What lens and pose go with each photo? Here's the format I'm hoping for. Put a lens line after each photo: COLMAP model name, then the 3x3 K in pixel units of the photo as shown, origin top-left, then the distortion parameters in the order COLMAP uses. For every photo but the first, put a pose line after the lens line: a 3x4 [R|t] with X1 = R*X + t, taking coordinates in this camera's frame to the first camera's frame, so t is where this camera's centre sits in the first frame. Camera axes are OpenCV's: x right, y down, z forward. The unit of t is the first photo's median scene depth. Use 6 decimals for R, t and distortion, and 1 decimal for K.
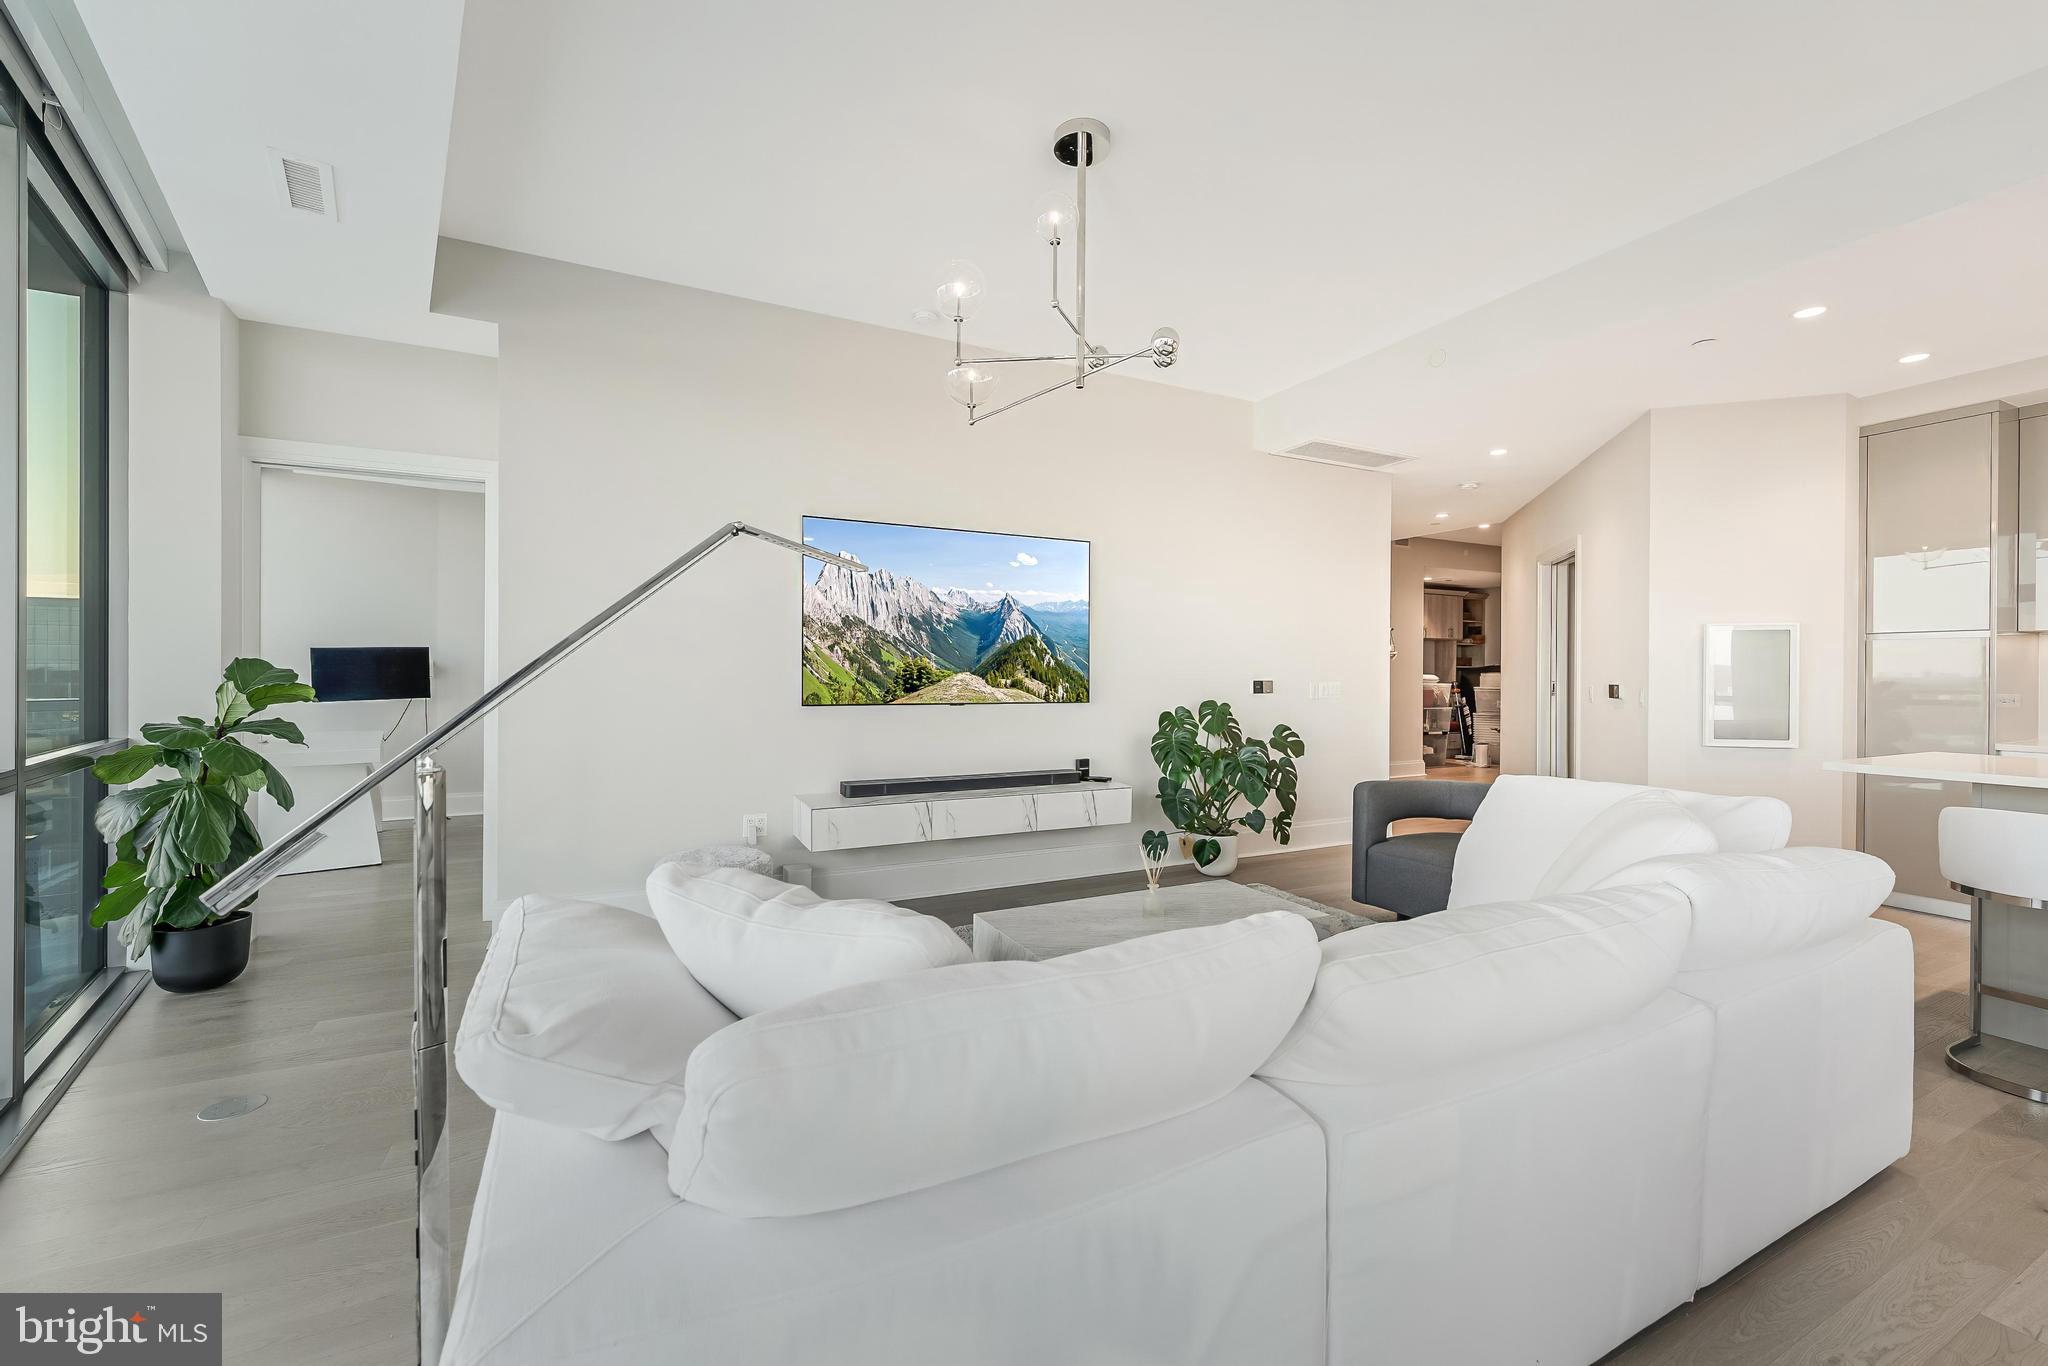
lens RADIAL K [[823.6, 0, 1031.9], [0, 823.6, 675.3], [0, 0, 1]] dist [-0.000220, 0.000235]
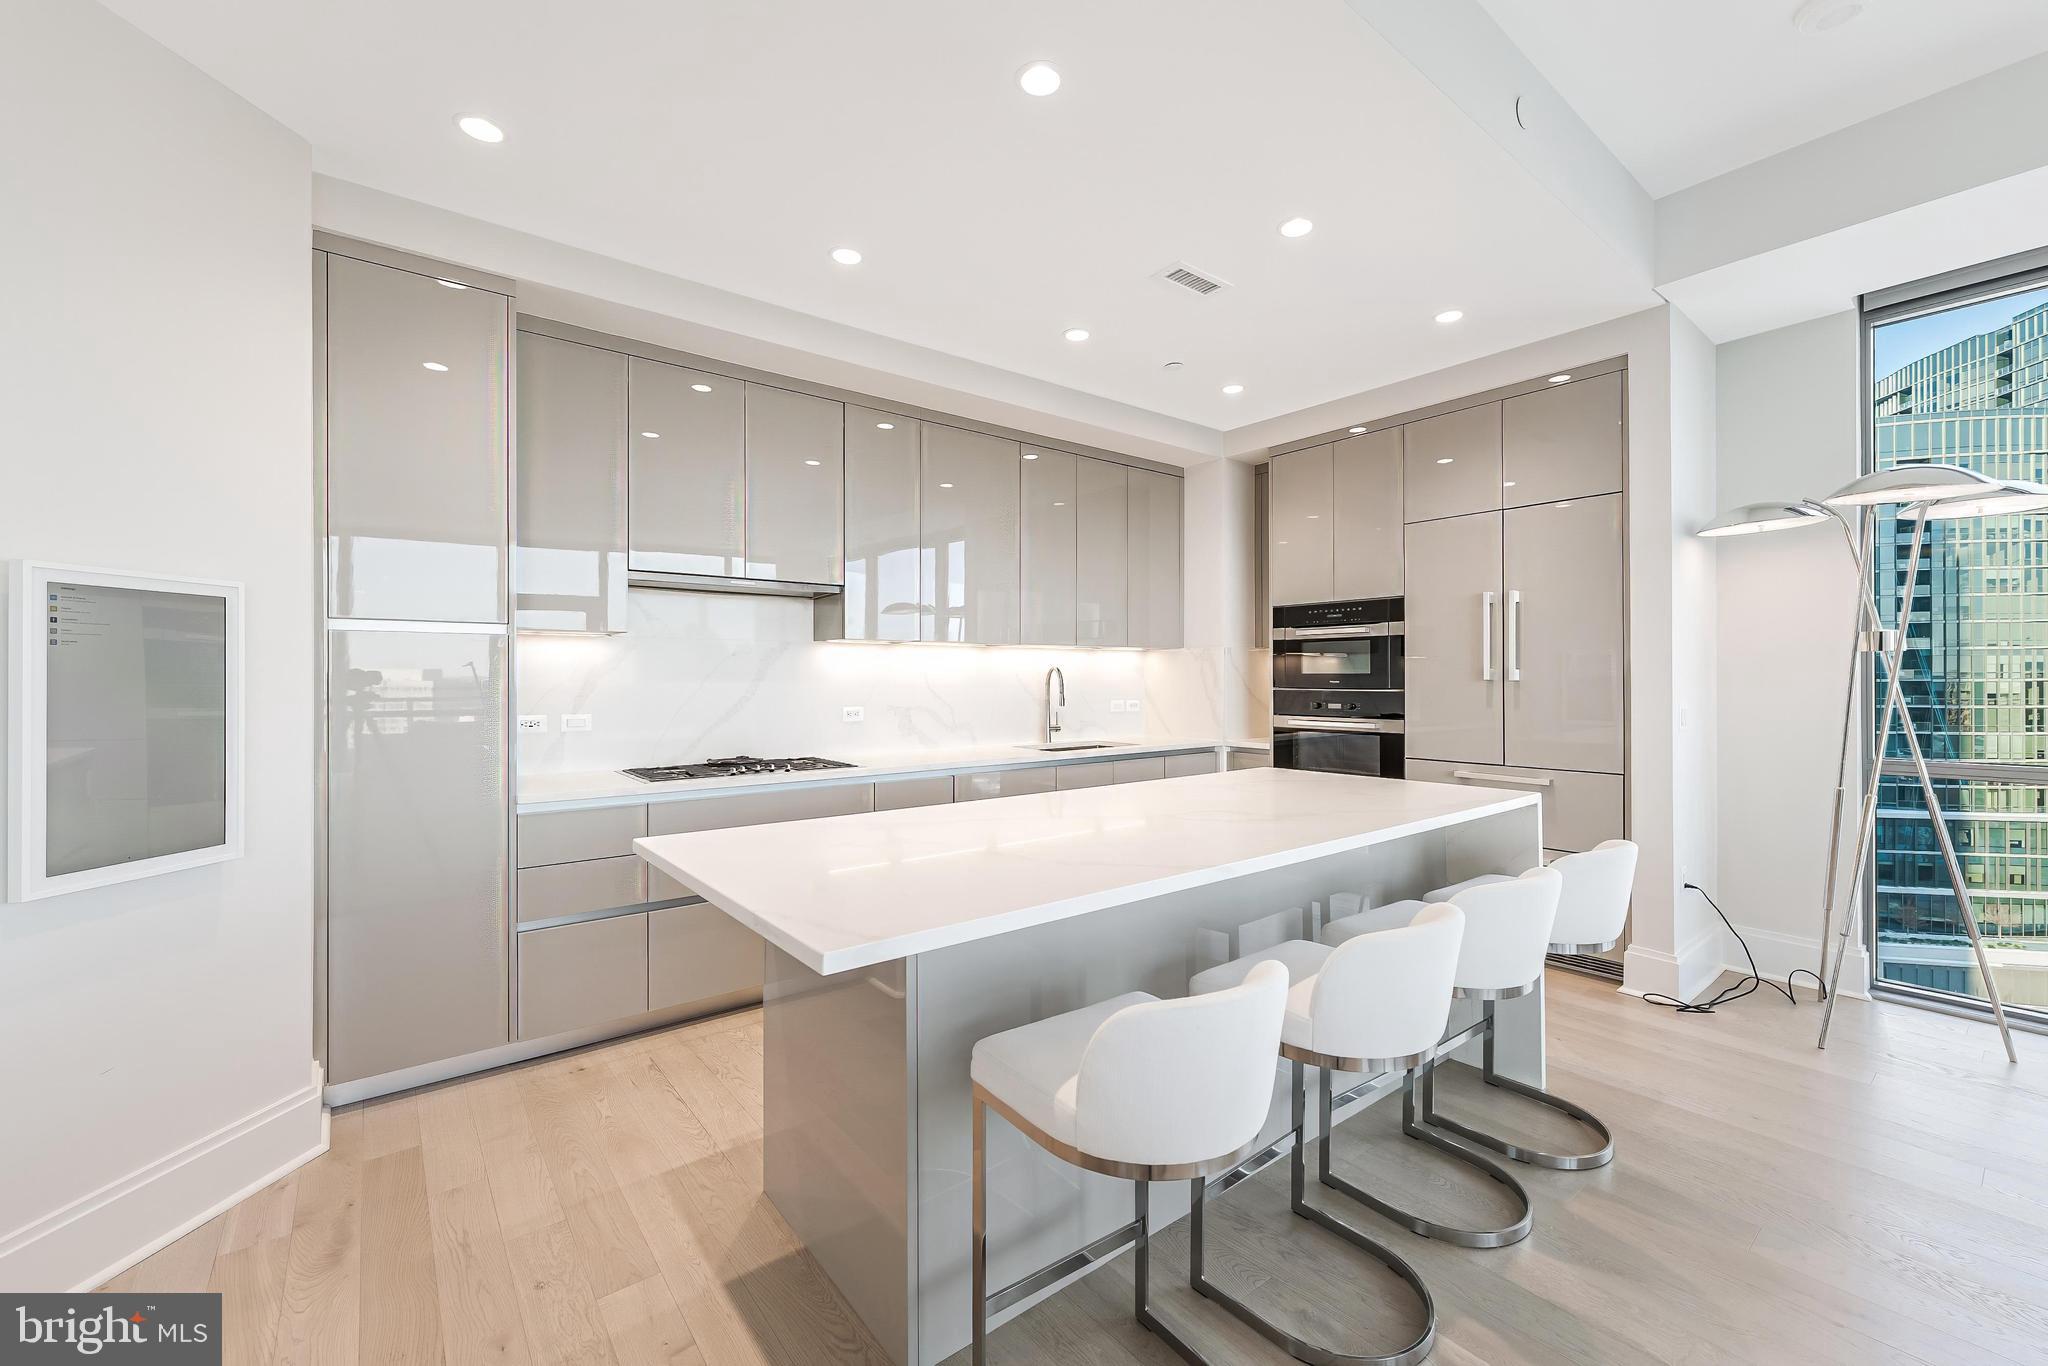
lens RADIAL K [[827.0, 0, 1027.2], [0, 827.0, 676.3], [0, 0, 1]] dist [-0.000731, 0.000081]
pose [[-0.197735, -0.003003, 0.980251, 0.403879], [0.002639, 0.999990, 0.003596, -0.012802], [-0.980252, 0.003298, -0.197725, 0.680247]]
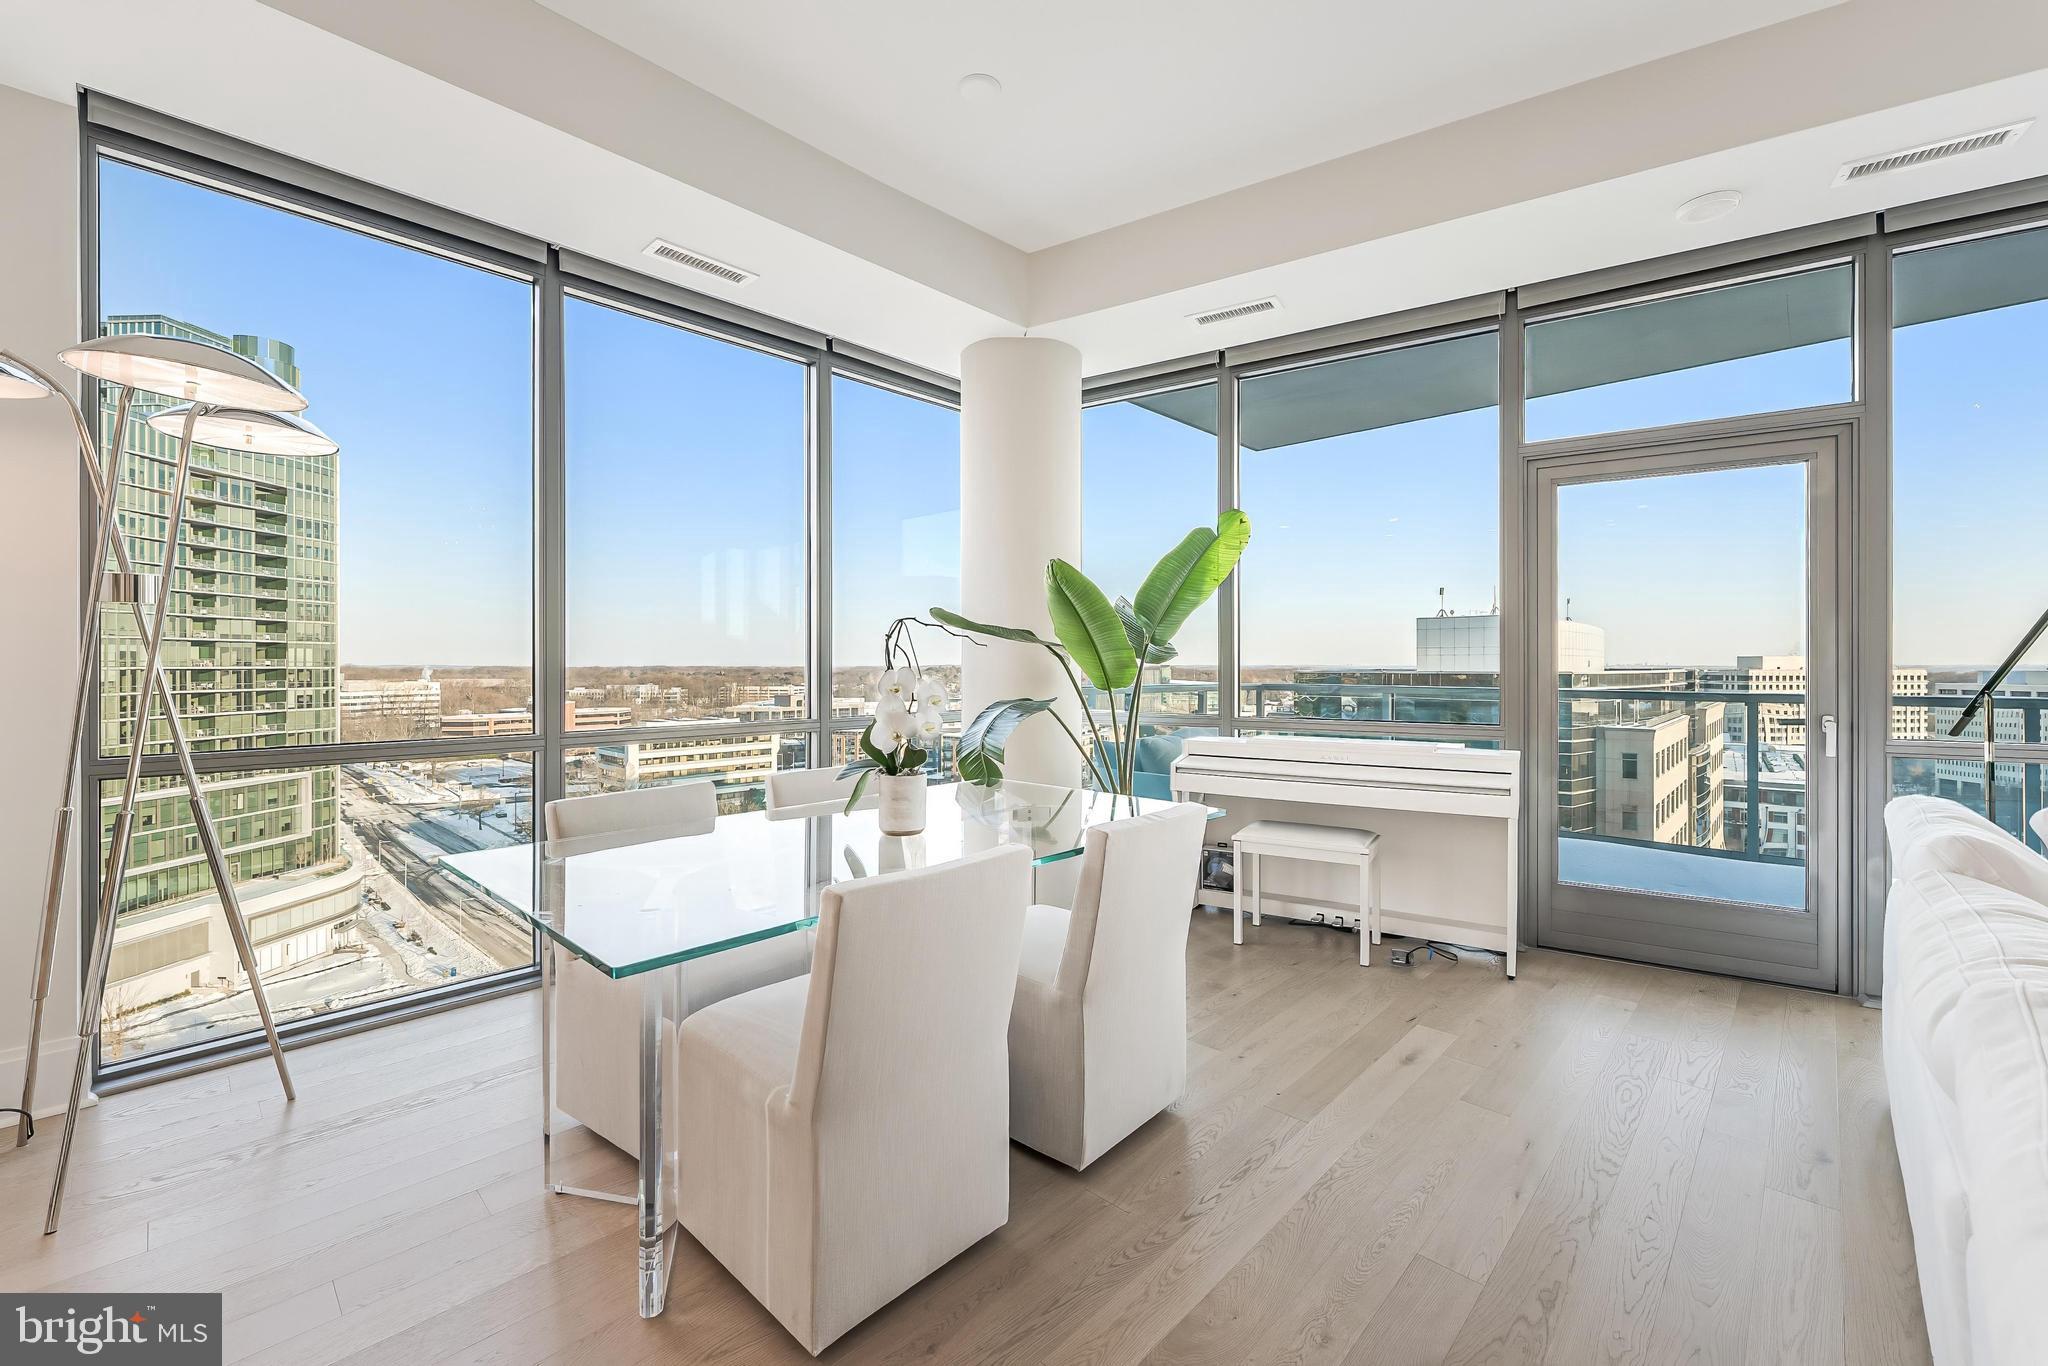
lens RADIAL K [[829.8, 0, 1033.4], [0, 829.8, 667.2], [0, 0, 1]] dist [0.000823, 0.000270]
pose [[-0.941836, -0.005274, -0.336031, 0.604375], [-0.006210, 0.999979, 0.001711, 0.003543], [0.336015, 0.003698, -0.941850, 0.481867]]
